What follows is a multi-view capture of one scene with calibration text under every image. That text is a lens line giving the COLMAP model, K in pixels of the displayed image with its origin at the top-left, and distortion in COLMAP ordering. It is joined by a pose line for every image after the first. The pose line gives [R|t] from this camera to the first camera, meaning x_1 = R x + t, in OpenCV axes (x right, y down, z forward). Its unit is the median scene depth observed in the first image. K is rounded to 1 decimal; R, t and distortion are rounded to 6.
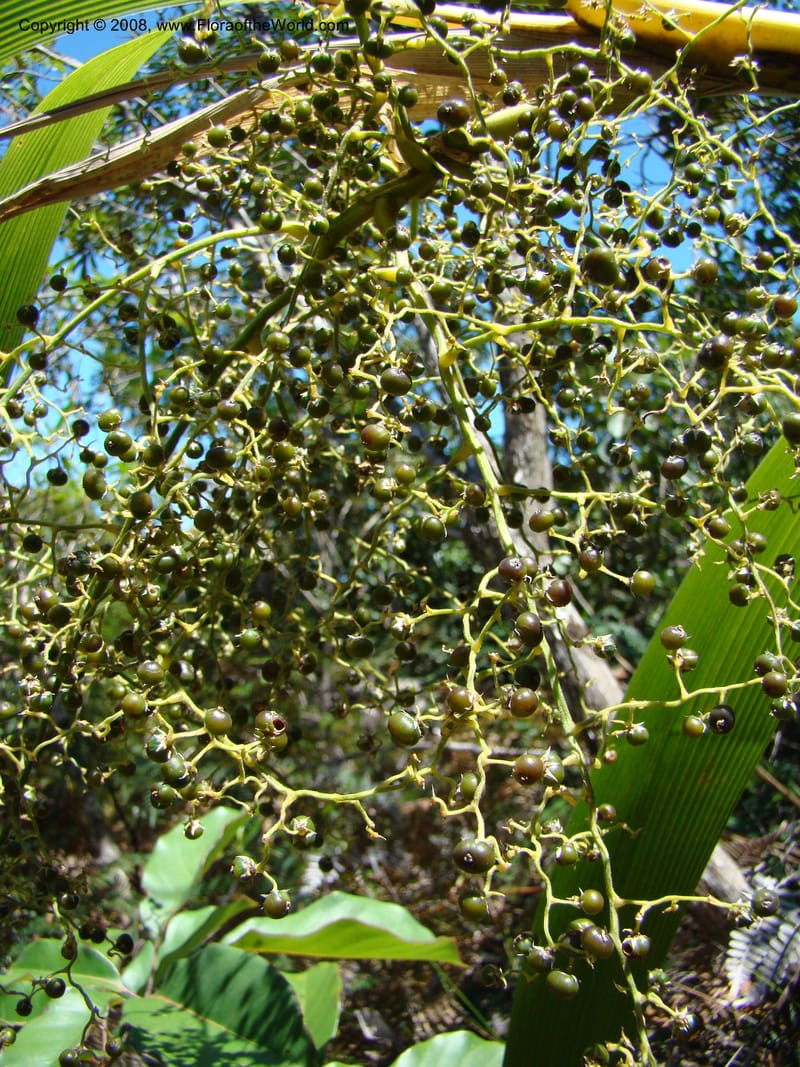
lens RADIAL K [[1021.4, 0, 403.0], [0, 1021.4, 526.5], [0, 0, 1]] dist [-0.131023, 0.000000]
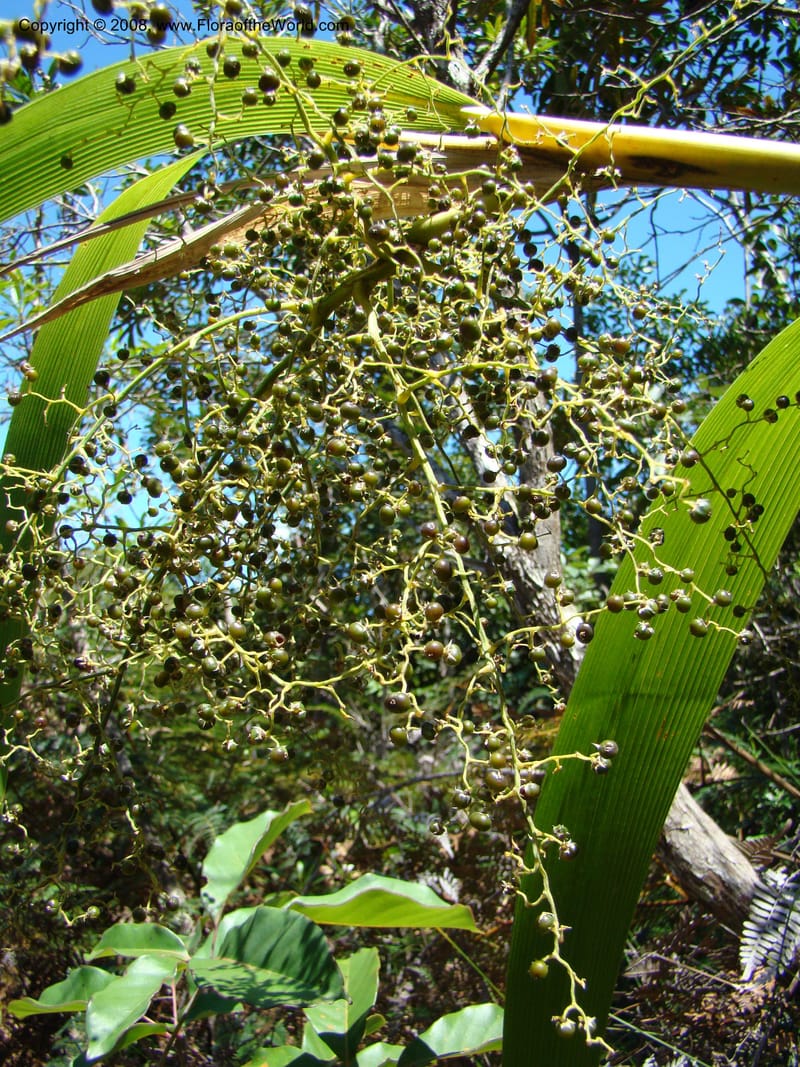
lens RADIAL K [[1021.4, 0, 408.3], [0, 1021.4, 531.0], [0, 0, 1]] dist [-0.131023, 0.000000]
pose [[0.998337, -0.038241, -0.043145, 0.107405], [0.036115, 0.998144, -0.049038, 0.088600], [0.044940, 0.047399, 0.997865, -0.388892]]
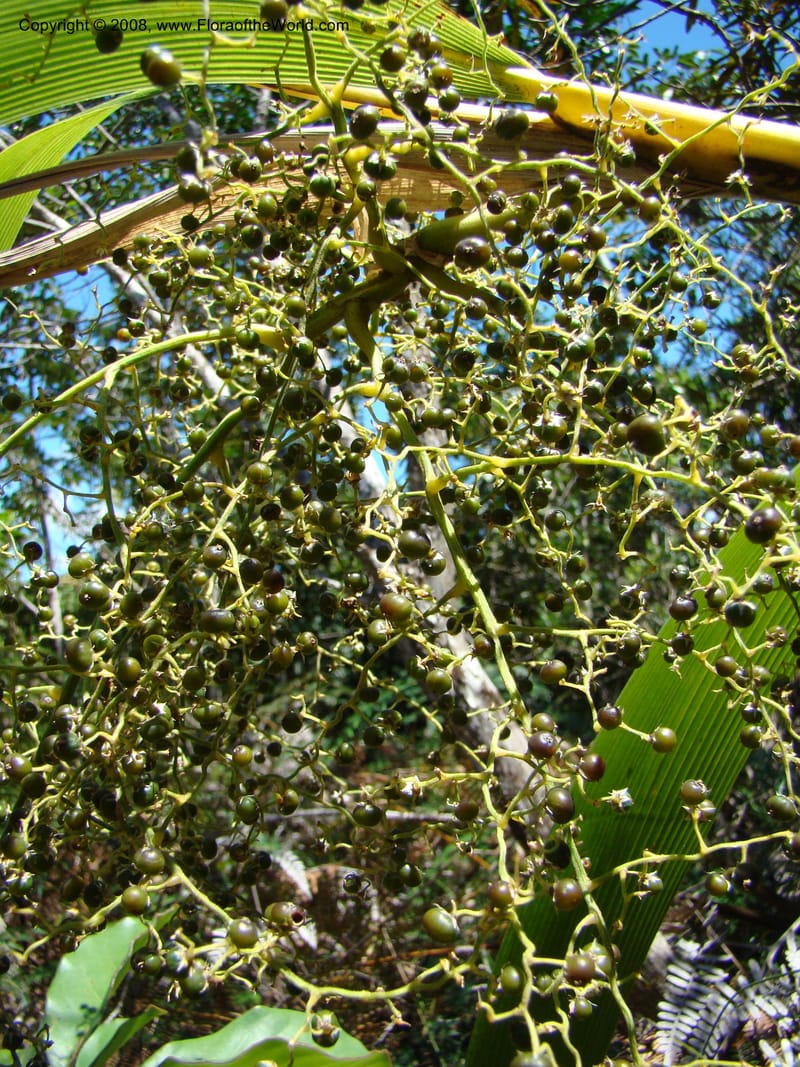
lens RADIAL K [[1021.4, 0, 402.0], [0, 1021.4, 535.7], [0, 0, 1]] dist [-0.131023, 0.000000]
pose [[0.994432, -0.014741, 0.104344, -0.090672], [0.016389, 0.999754, -0.014951, -0.106590], [-0.104098, 0.016578, 0.994429, 0.058126]]
